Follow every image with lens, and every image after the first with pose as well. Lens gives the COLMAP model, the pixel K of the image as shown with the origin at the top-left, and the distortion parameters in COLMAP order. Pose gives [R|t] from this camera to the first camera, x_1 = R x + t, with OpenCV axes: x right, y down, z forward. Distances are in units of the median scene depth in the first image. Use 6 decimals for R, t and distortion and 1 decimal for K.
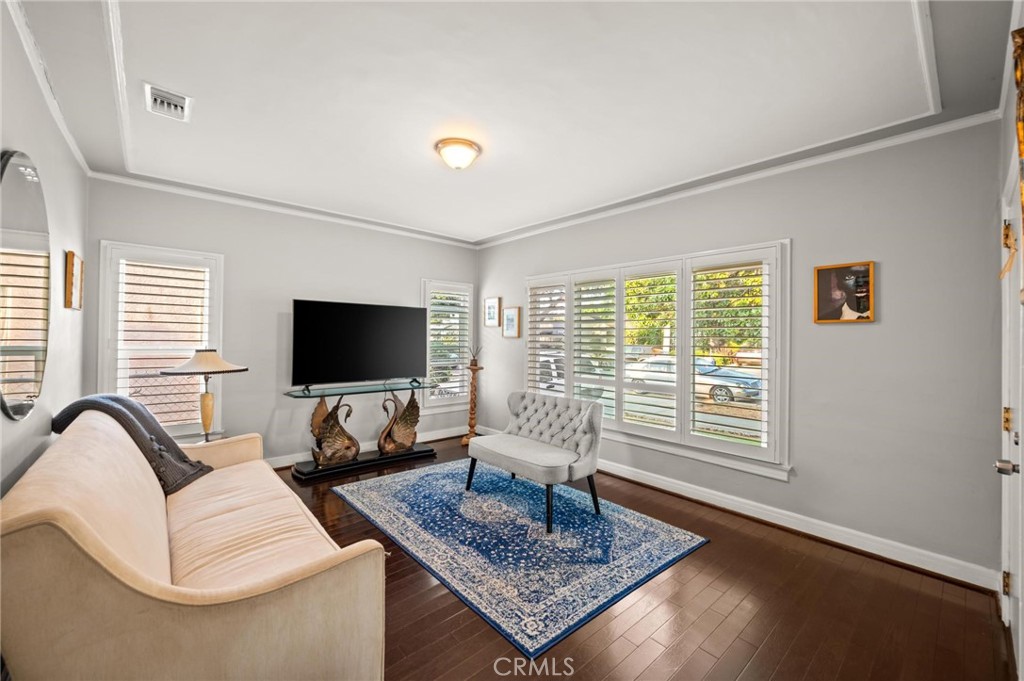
lens RADIAL K [[406.6, 0, 513.8], [0, 406.6, 333.4], [0, 0, 1]] dist [-0.002121, -0.000253]
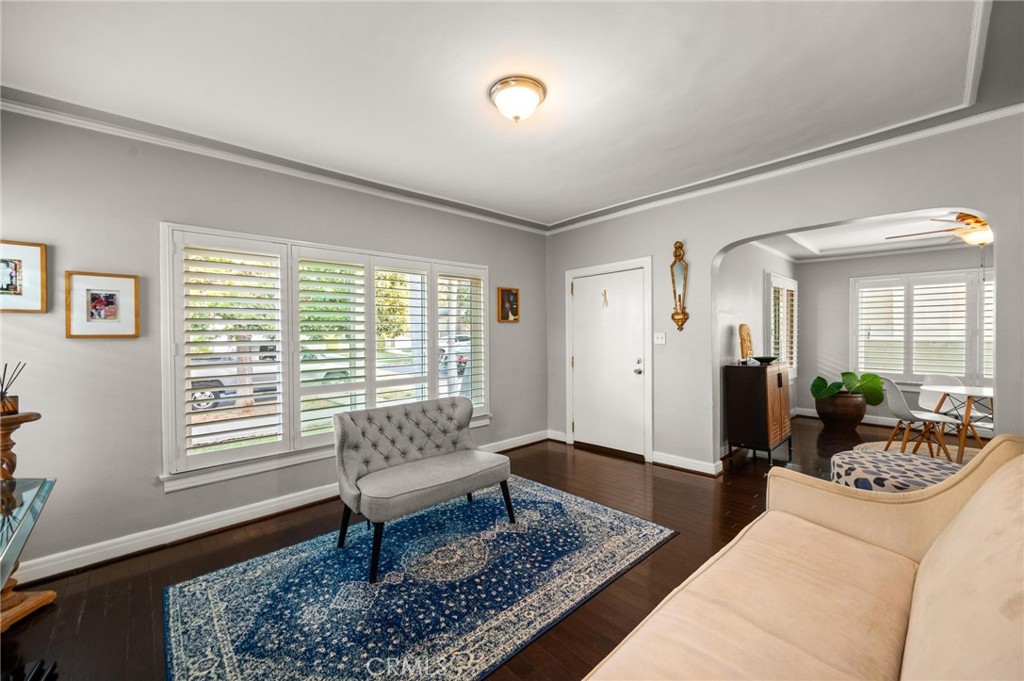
lens RADIAL K [[406.6, 0, 507.8], [0, 406.6, 336.7], [0, 0, 1]] dist [-0.002121, -0.000253]
pose [[-0.012308, -0.021636, 0.999690, -0.897233], [0.003699, 0.999758, 0.021683, -0.000198], [-0.999917, 0.003965, -0.012225, 0.992553]]
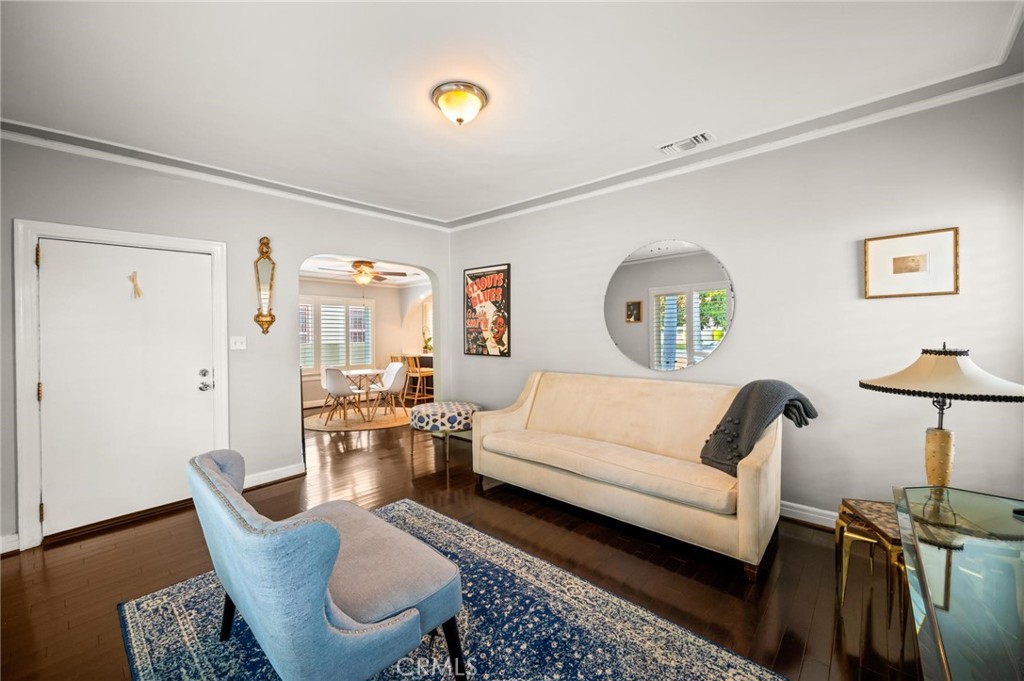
lens RADIAL K [[406.6, 0, 514.9], [0, 406.6, 337.7], [0, 0, 1]] dist [-0.002121, -0.000253]
pose [[-0.993656, 0.003915, -0.112392, -0.147466], [0.003587, 0.999989, 0.003126, 0.021927], [0.112403, 0.002703, -0.993659, 1.751509]]
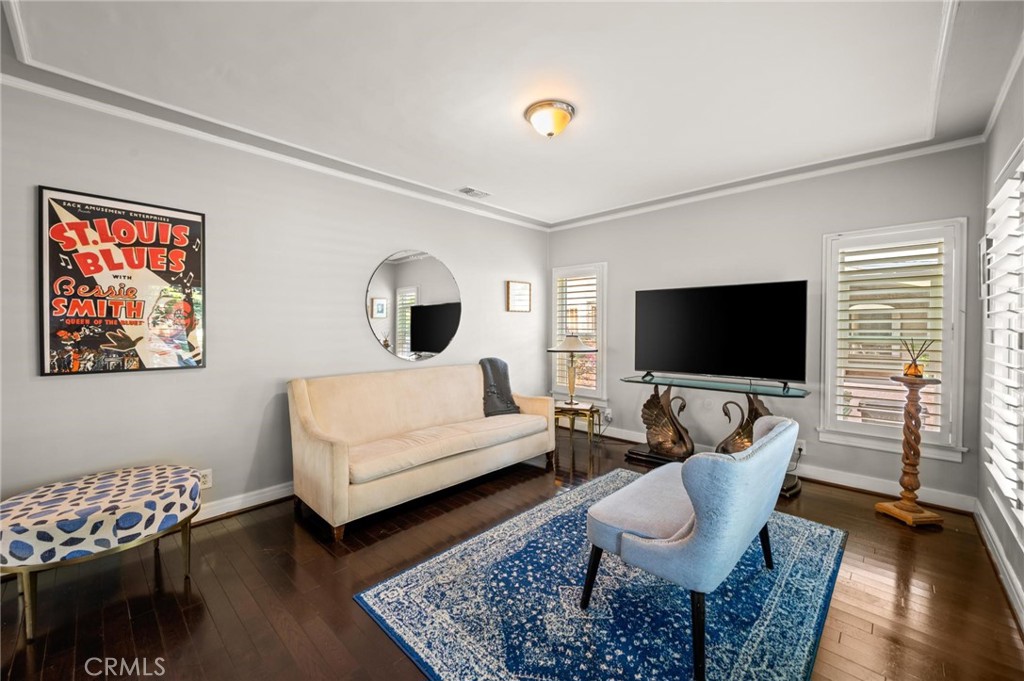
lens RADIAL K [[406.6, 0, 509.1], [0, 406.6, 335.1], [0, 0, 1]] dist [-0.002121, -0.000253]
pose [[0.077823, 0.009799, -0.996919, 0.729486], [0.013962, 0.999843, 0.010918, 0.024032], [0.996869, -0.014769, 0.077674, 0.803582]]
